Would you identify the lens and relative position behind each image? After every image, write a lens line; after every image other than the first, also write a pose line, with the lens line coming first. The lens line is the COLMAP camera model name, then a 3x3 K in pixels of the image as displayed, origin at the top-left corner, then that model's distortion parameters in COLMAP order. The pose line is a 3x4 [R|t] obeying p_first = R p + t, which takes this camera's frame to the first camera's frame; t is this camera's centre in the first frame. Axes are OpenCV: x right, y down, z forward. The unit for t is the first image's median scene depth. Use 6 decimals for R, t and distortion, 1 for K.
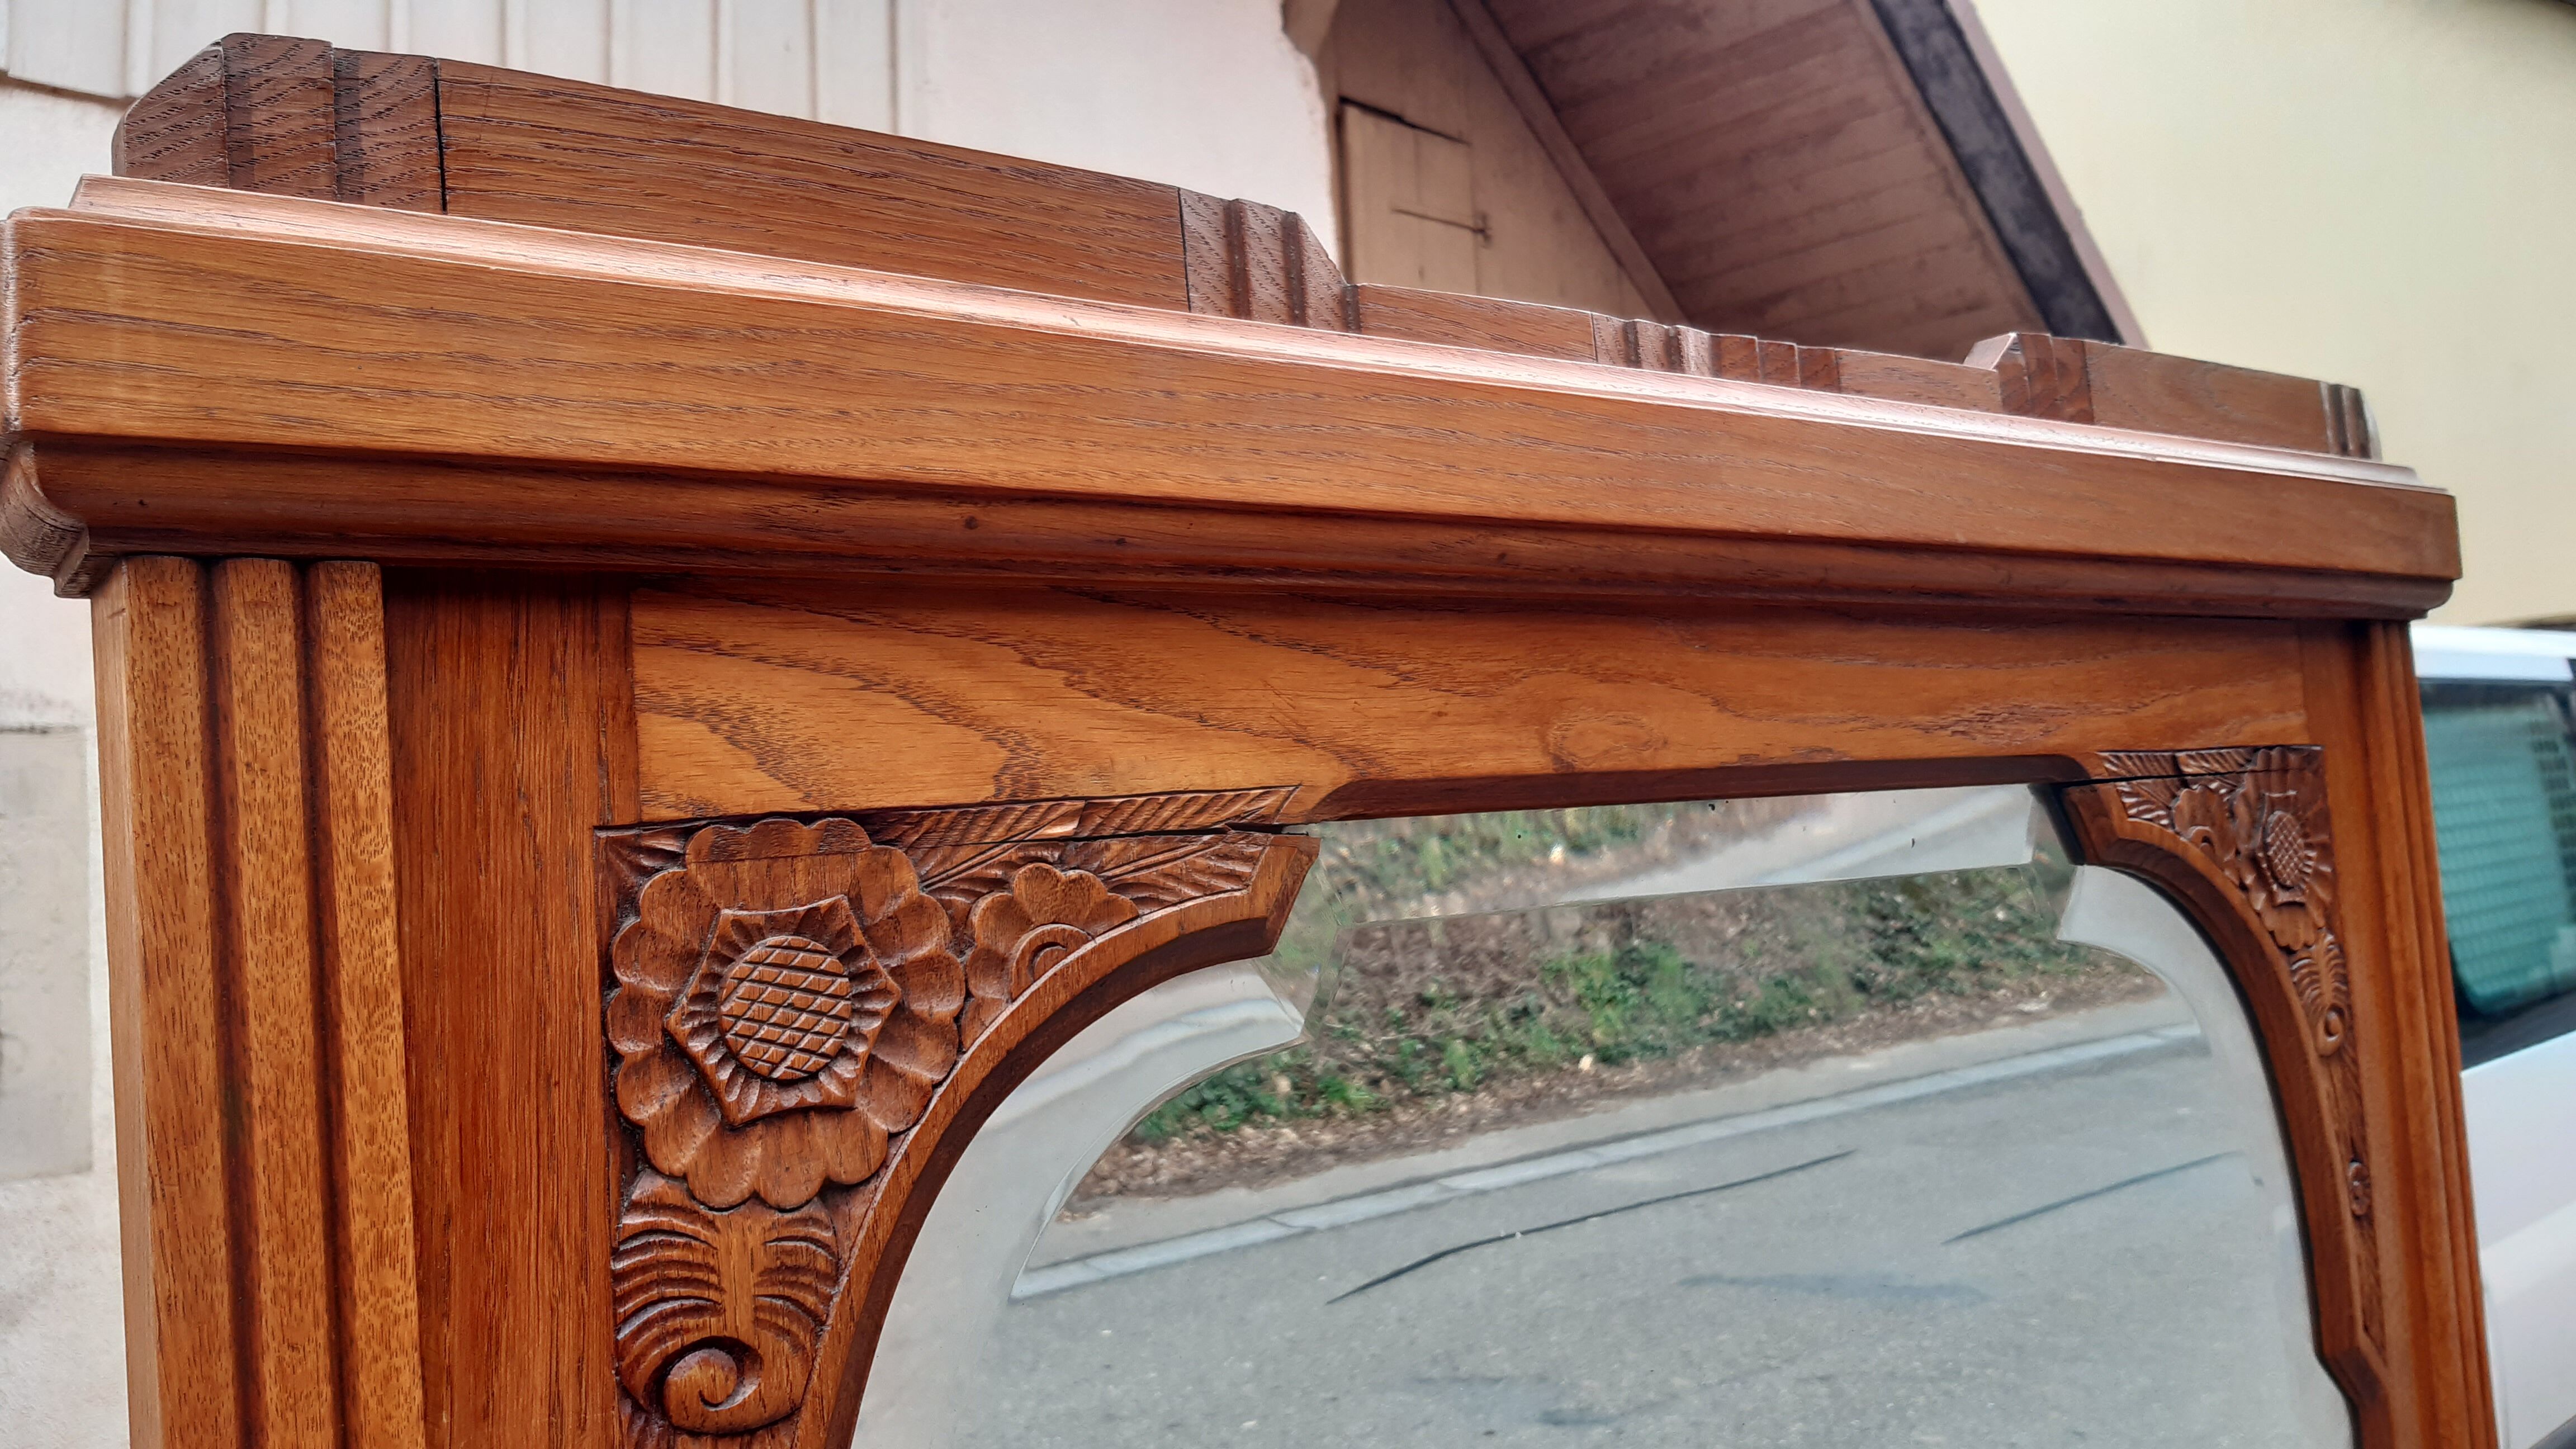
lens RADIAL K [[2125.0, 0, 1370.5], [0, 2125.0, 654.4], [0, 0, 1]] dist [0.121139, -0.286308]
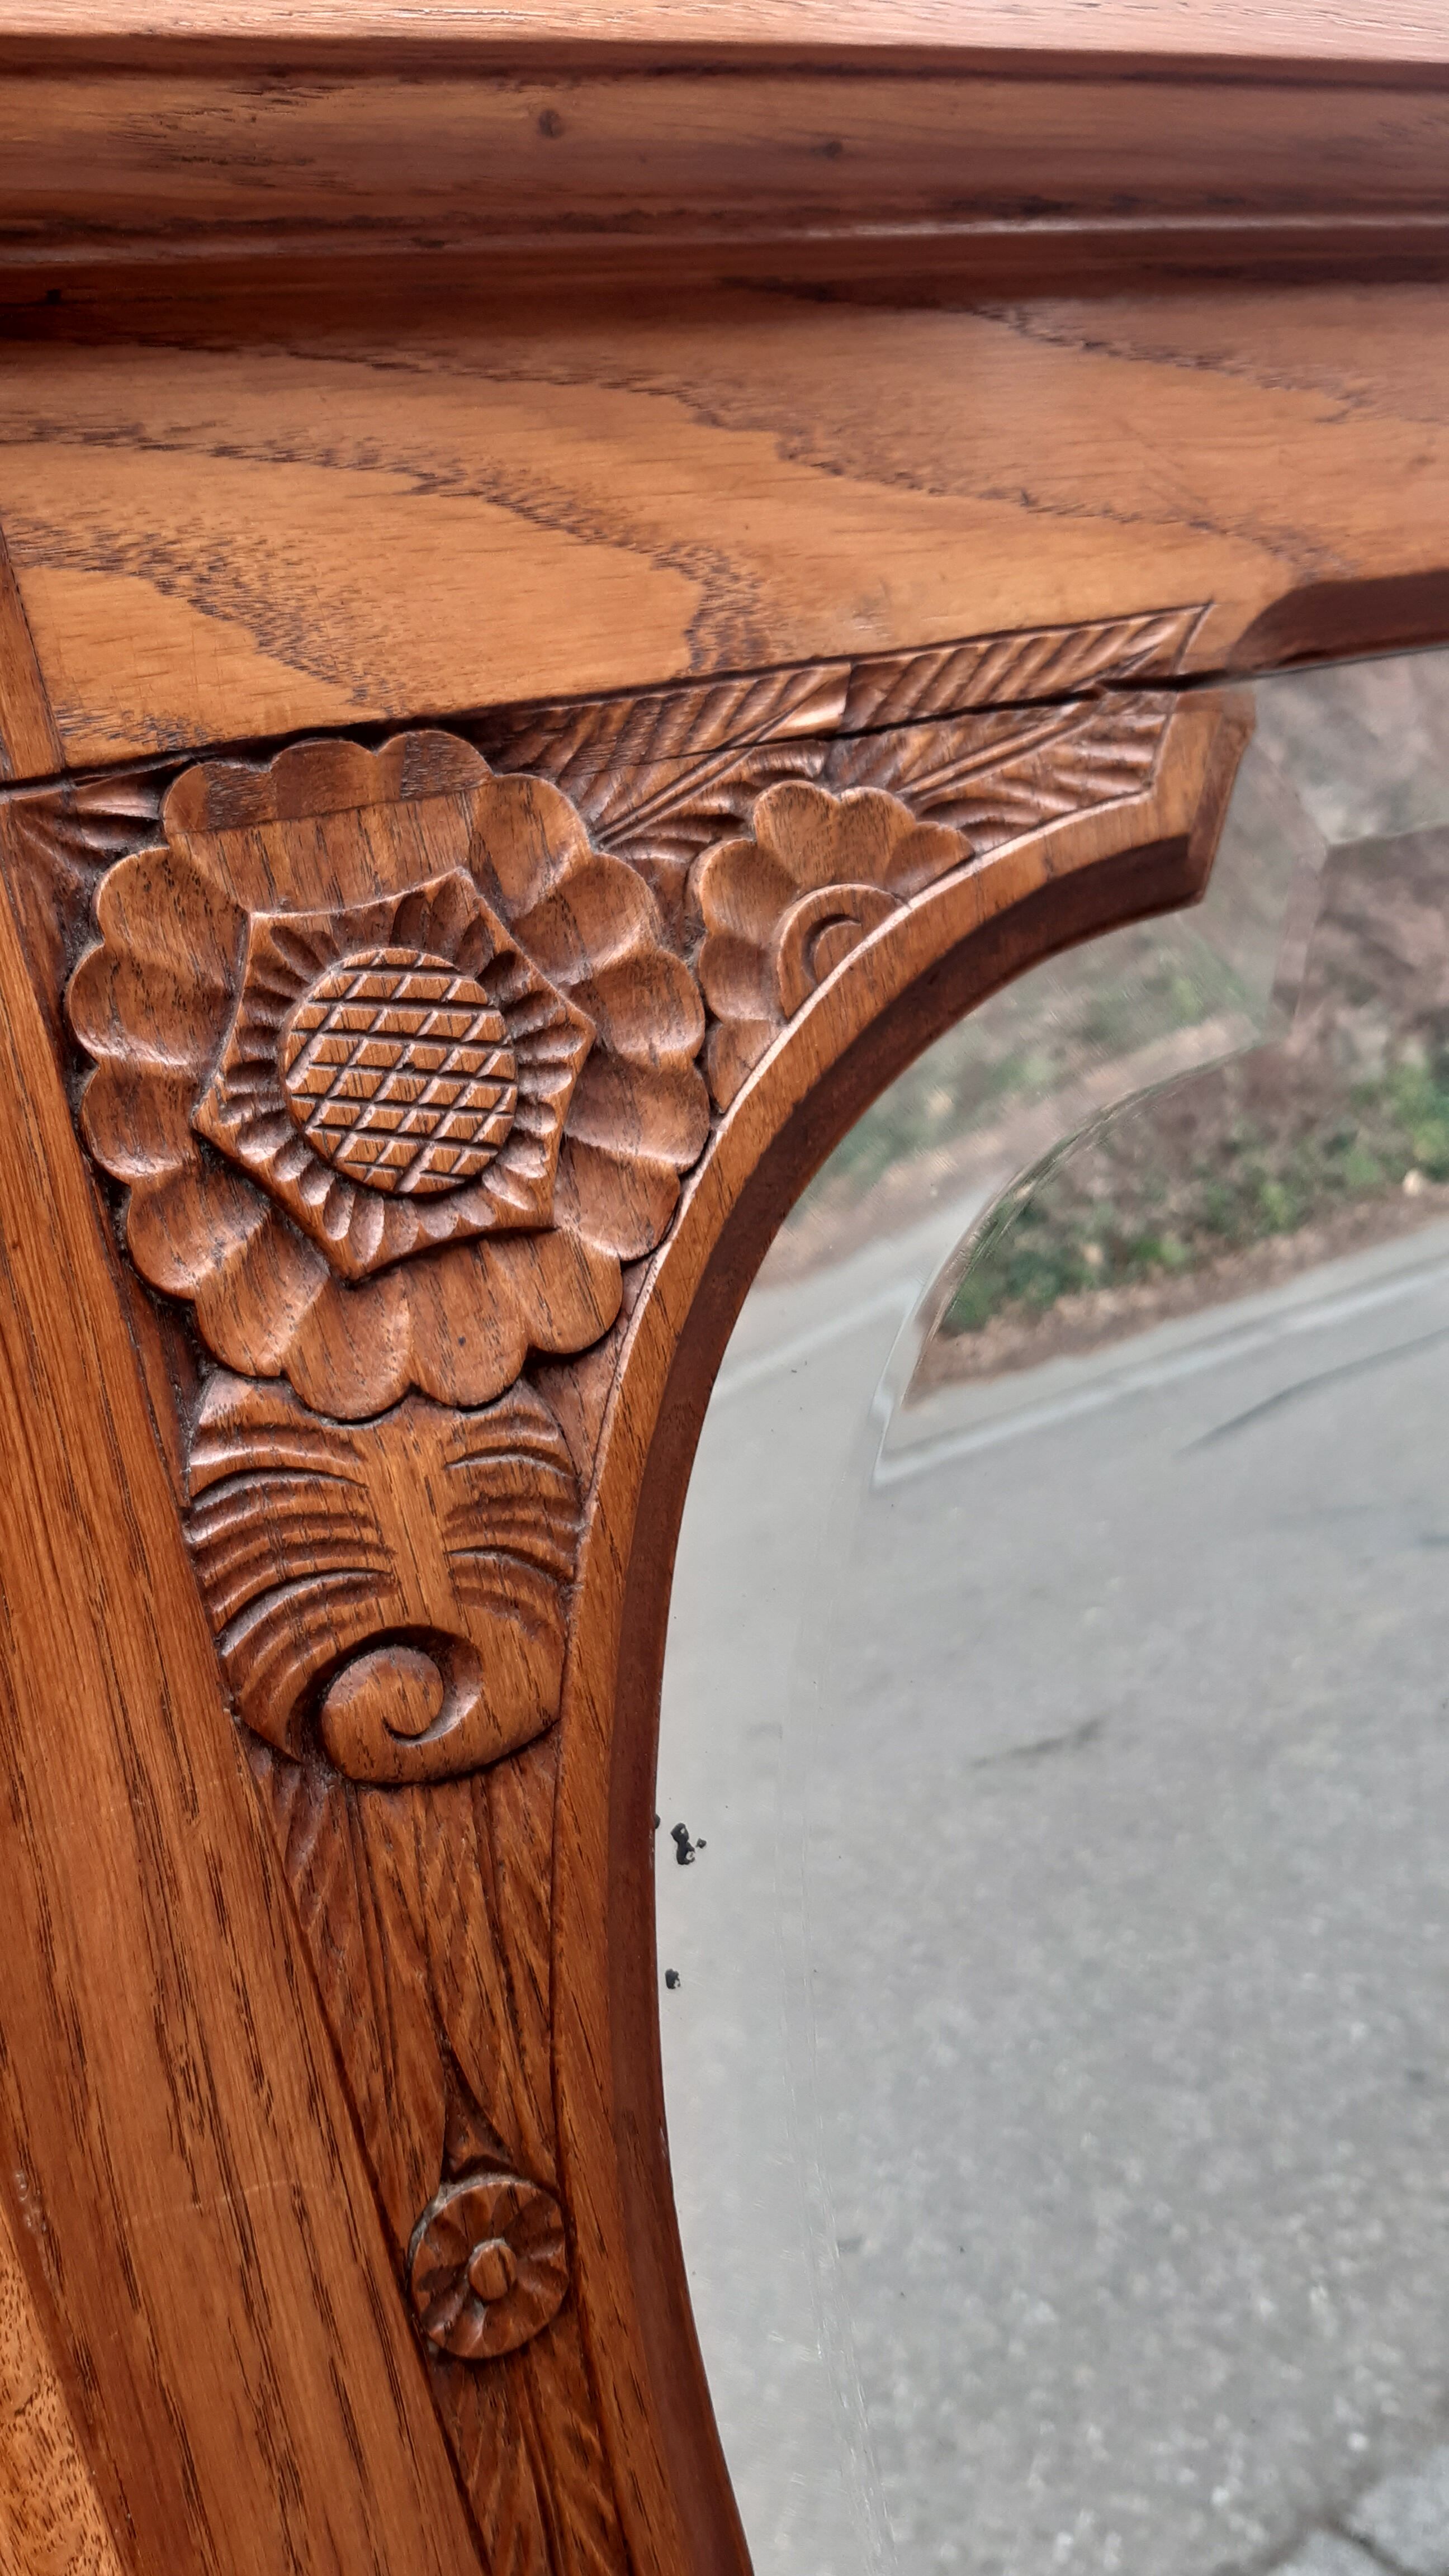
lens RADIAL K [[2238.3, 0, 812.7], [0, 2238.3, 1262.4], [0, 0, 1]] dist [0.194864, -0.784440]
pose [[0.975488, -0.140043, -0.169739, -0.070661], [0.172376, 0.965772, 0.193831, 0.115636], [0.136785, -0.218339, 0.966239, 0.421866]]
